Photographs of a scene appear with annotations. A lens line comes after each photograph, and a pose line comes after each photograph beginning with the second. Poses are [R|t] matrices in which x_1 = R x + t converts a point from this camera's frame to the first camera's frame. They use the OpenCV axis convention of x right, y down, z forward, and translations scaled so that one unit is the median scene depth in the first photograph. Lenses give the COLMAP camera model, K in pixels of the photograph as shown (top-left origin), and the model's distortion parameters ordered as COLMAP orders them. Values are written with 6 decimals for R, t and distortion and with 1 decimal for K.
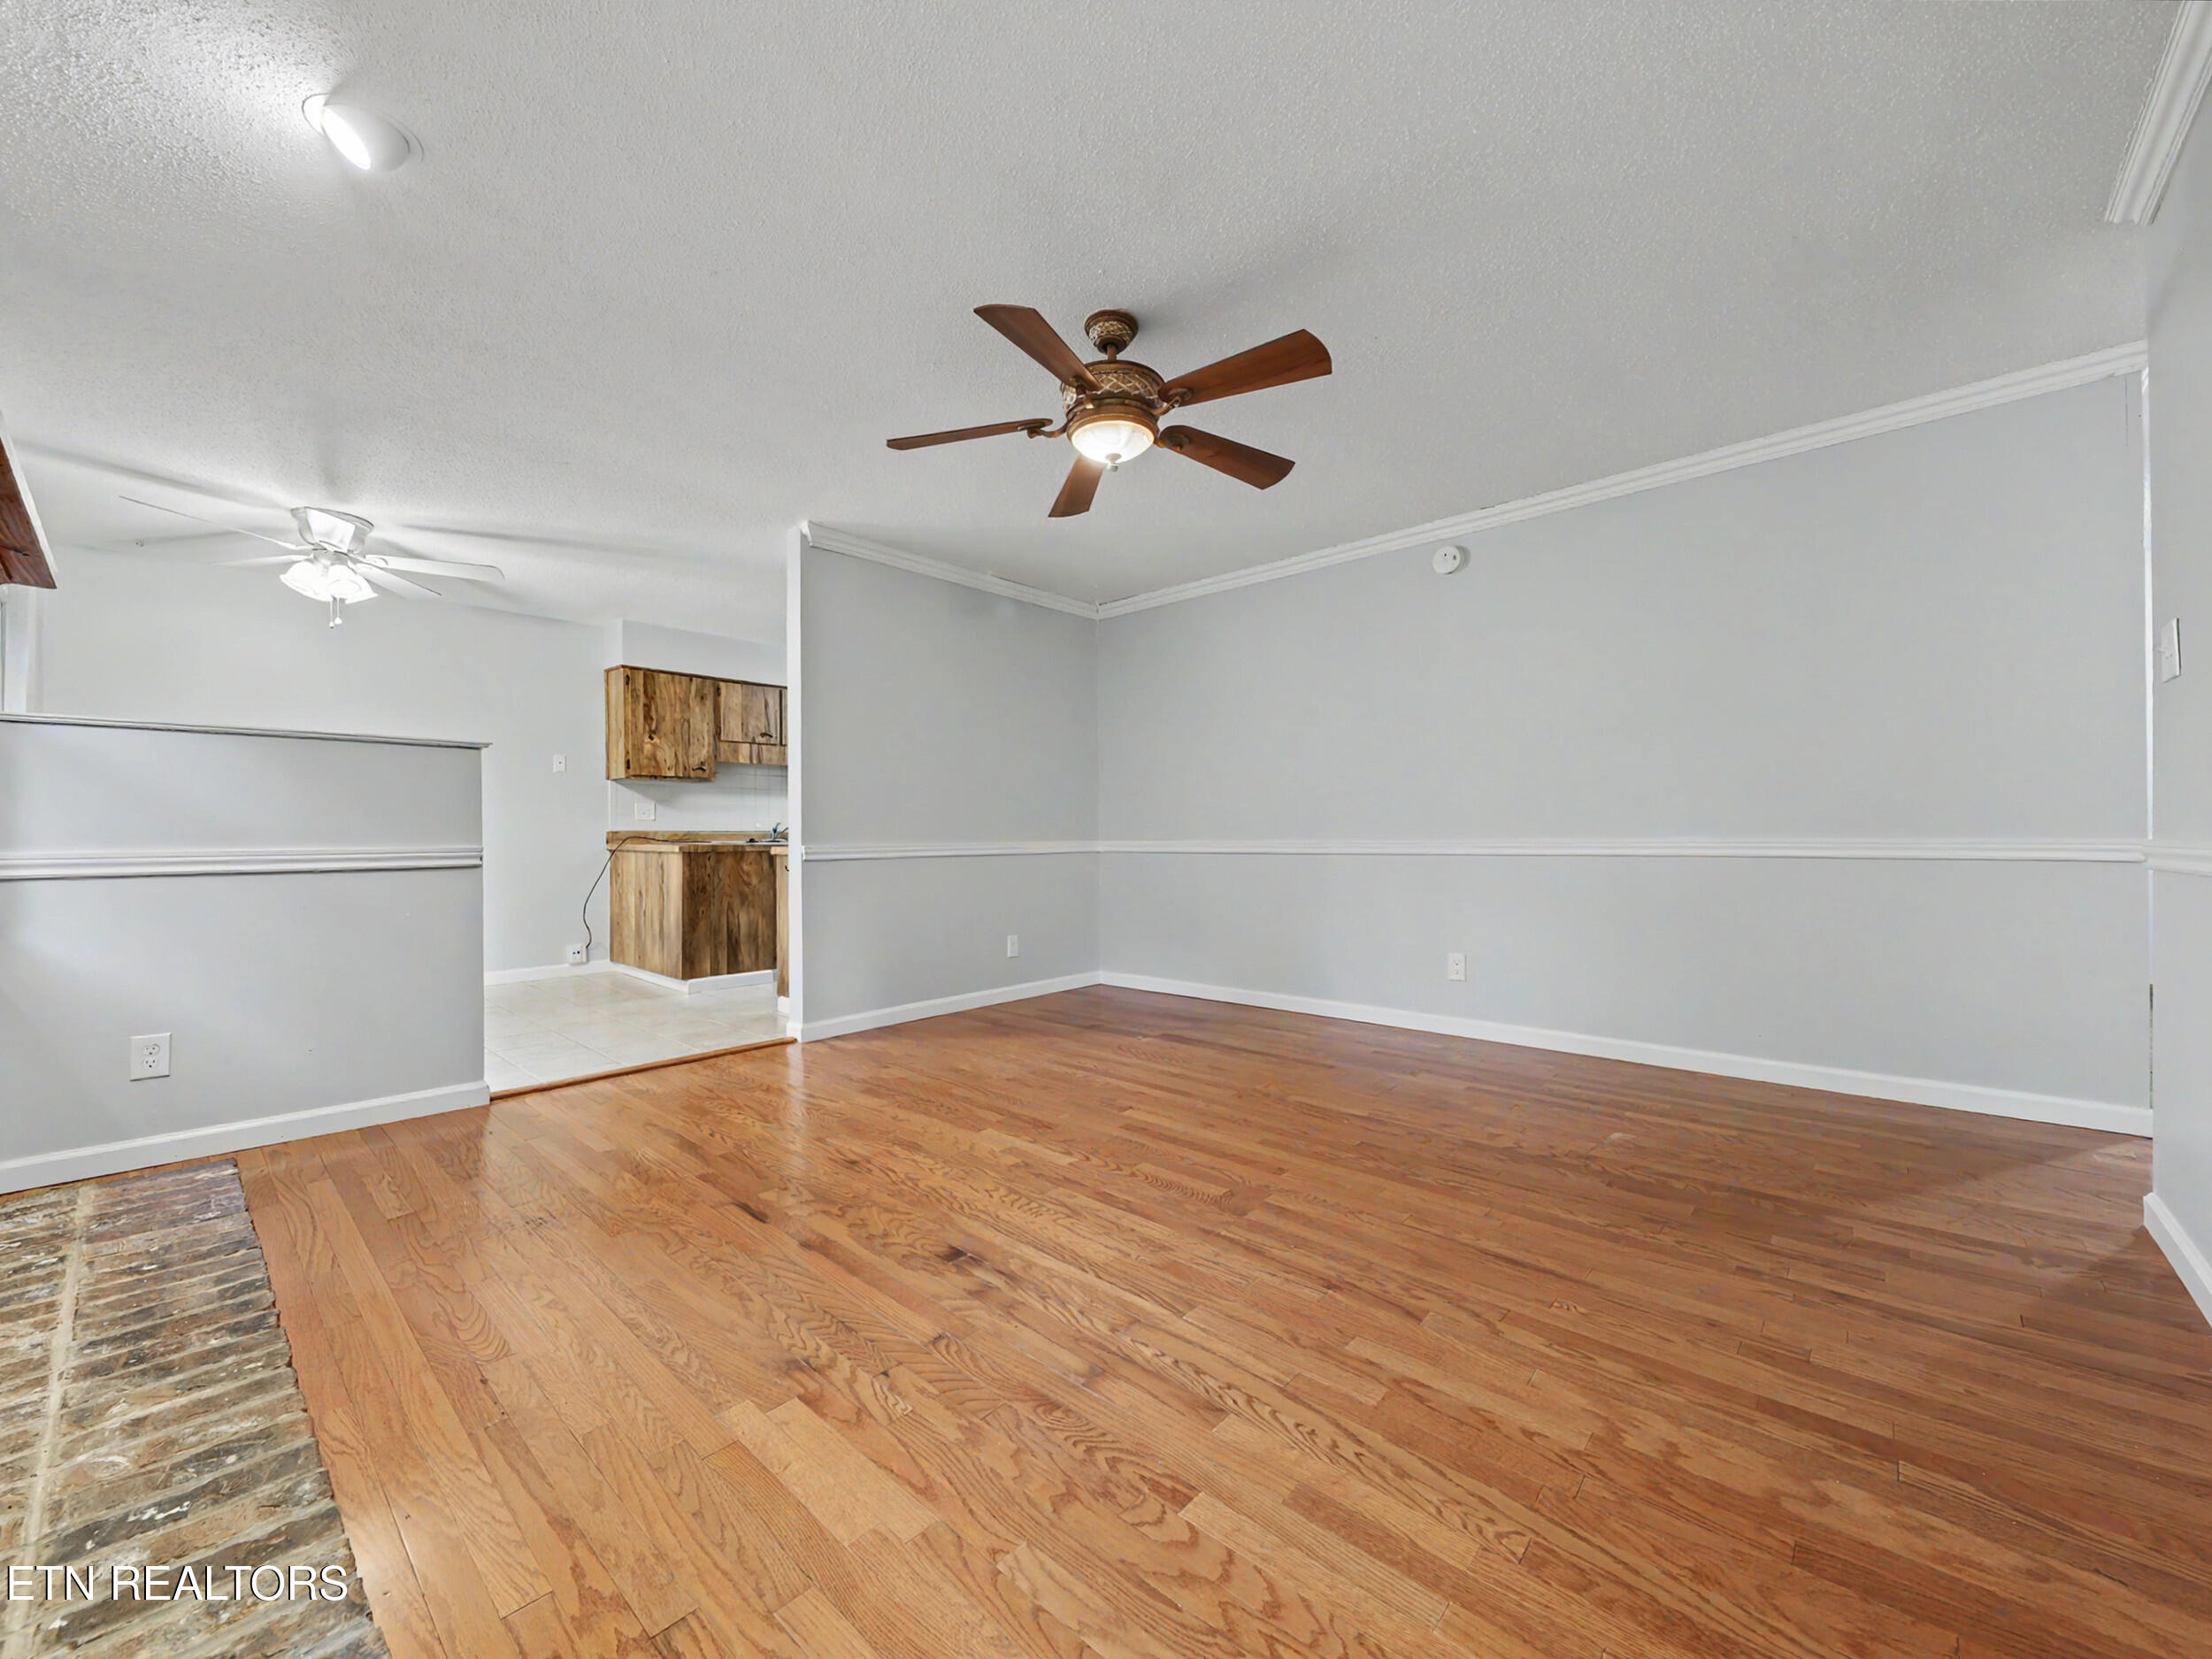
lens RADIAL K [[869.4, 0, 1099.4], [0, 869.4, 832.9], [0, 0, 1]] dist [0.015730, -0.009203]
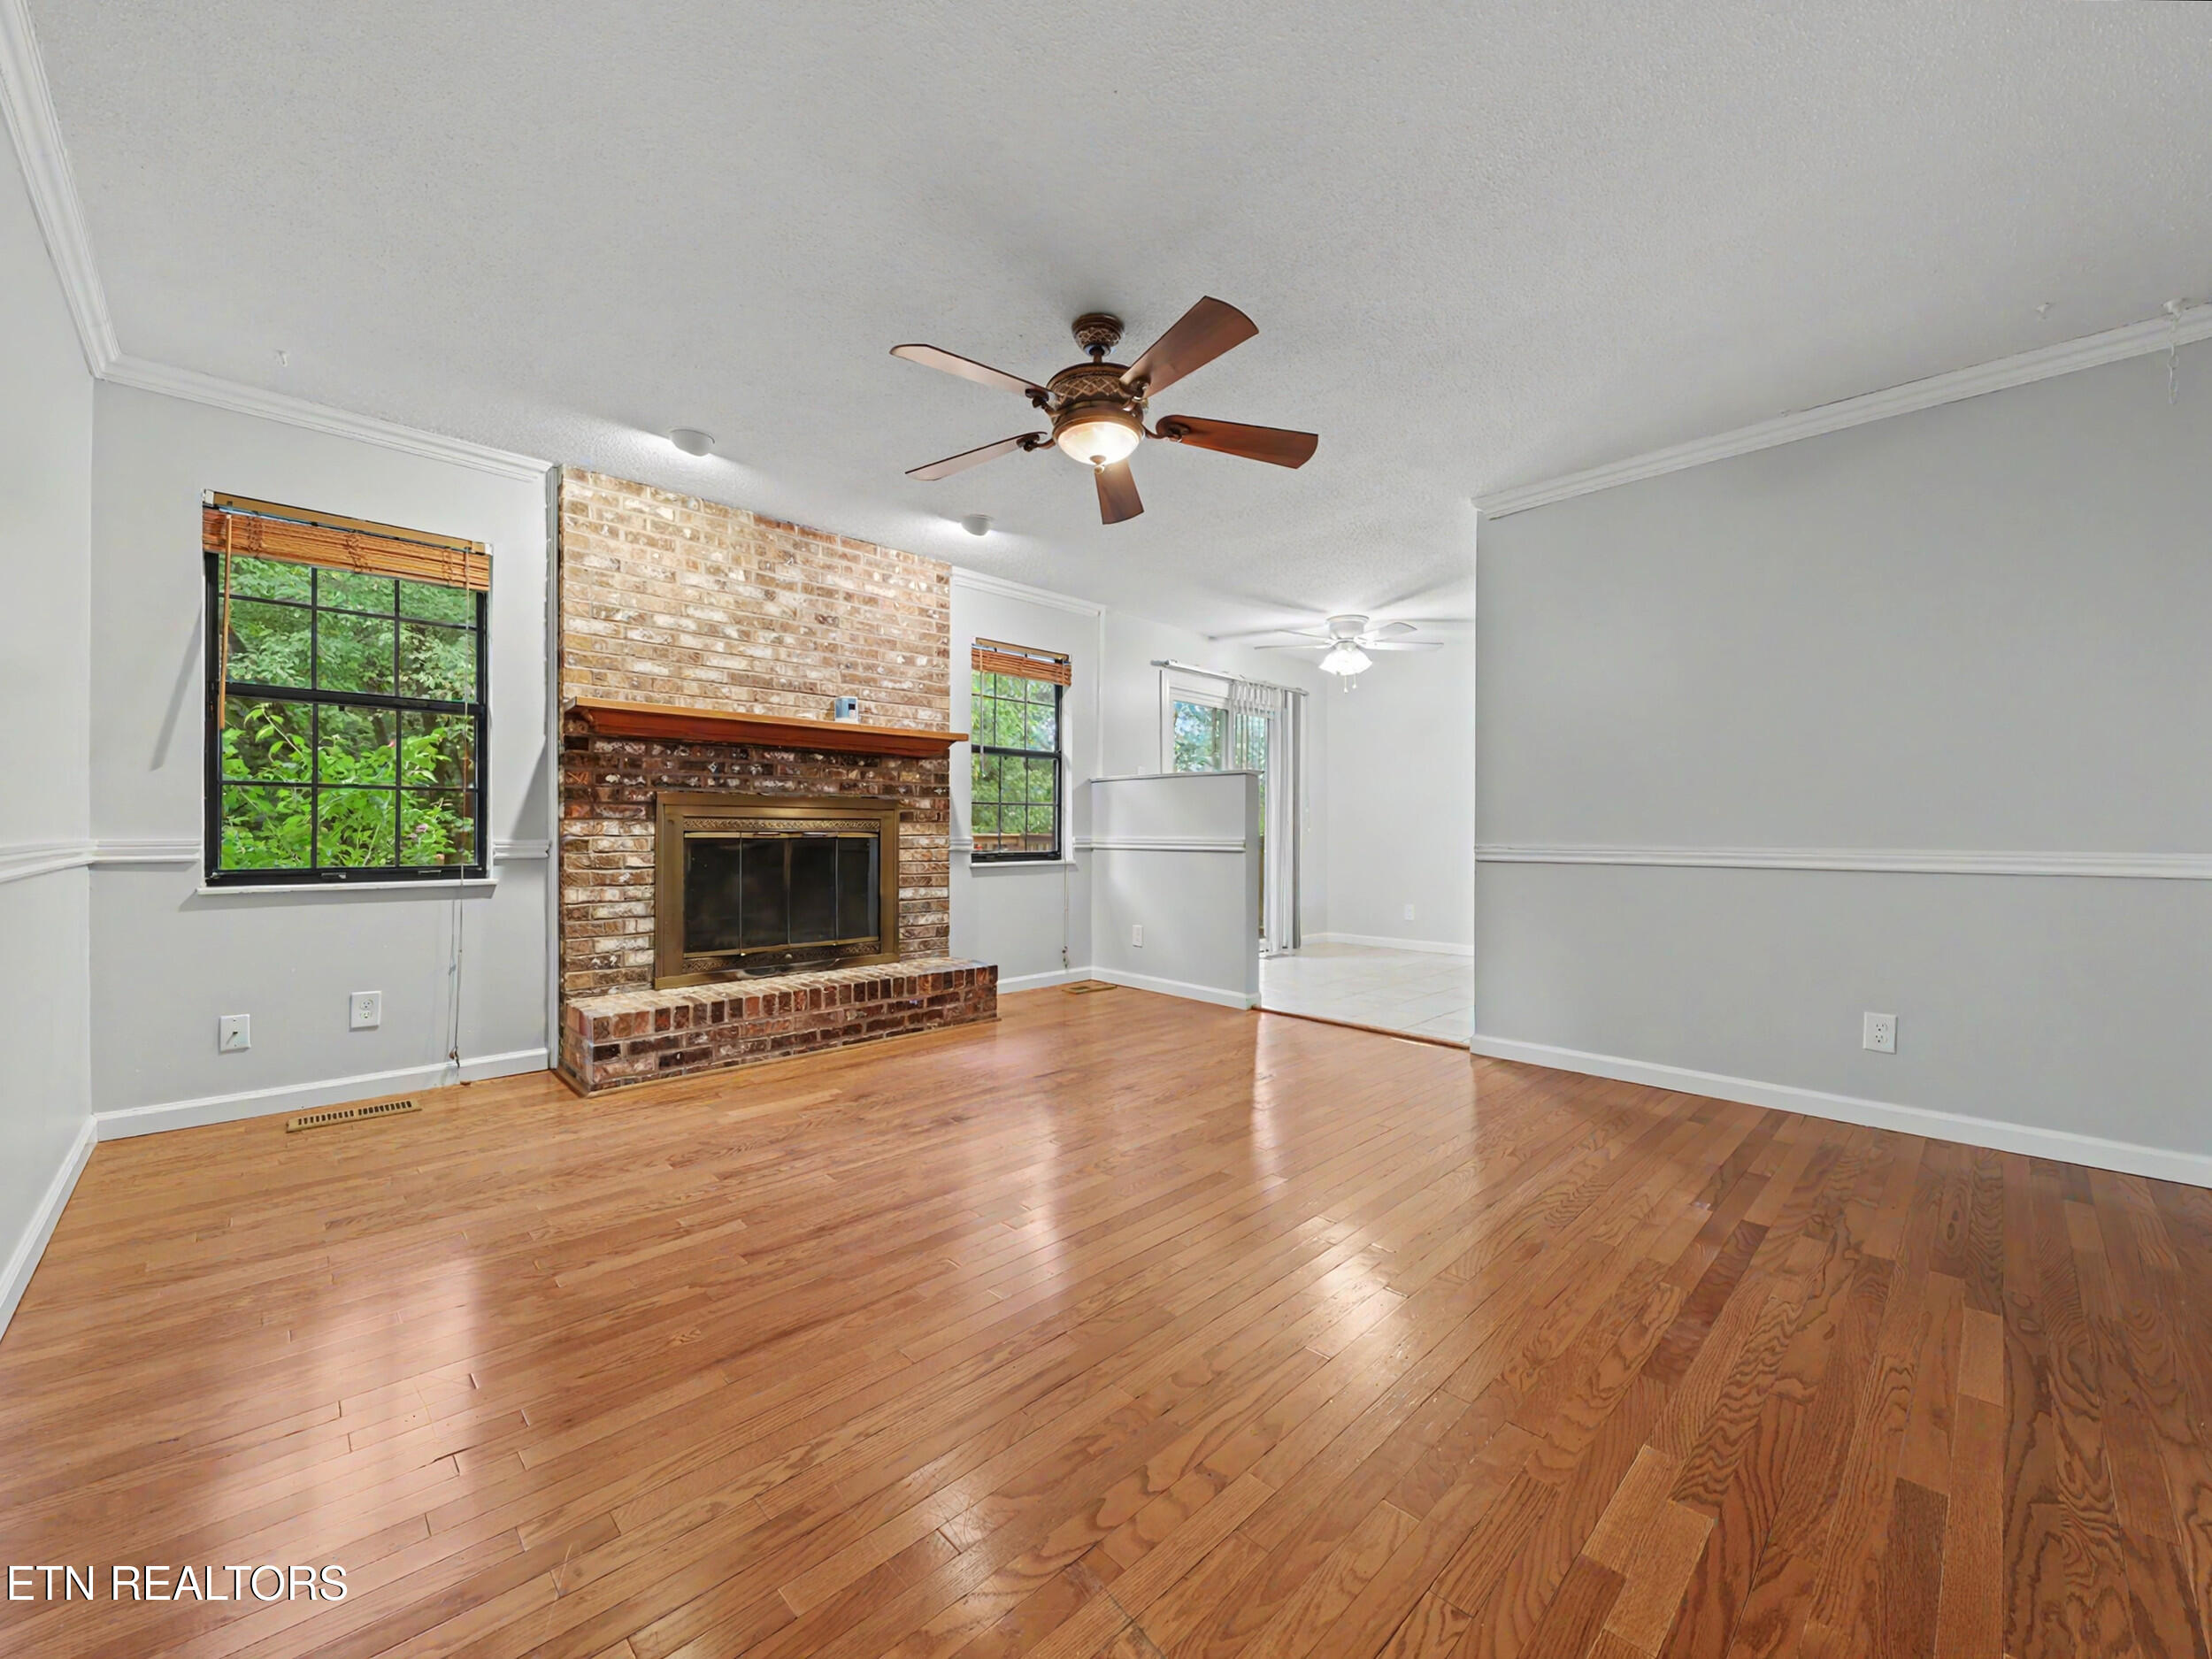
lens RADIAL K [[869.4, 0, 1099.4], [0, 869.4, 832.9], [0, 0, 1]] dist [0.015730, -0.009203]
pose [[-0.070489, 0.007972, -0.997481, 1.490514], [-0.001817, 0.999965, 0.008120, -0.010162], [0.997511, 0.002385, -0.070472, 1.562876]]
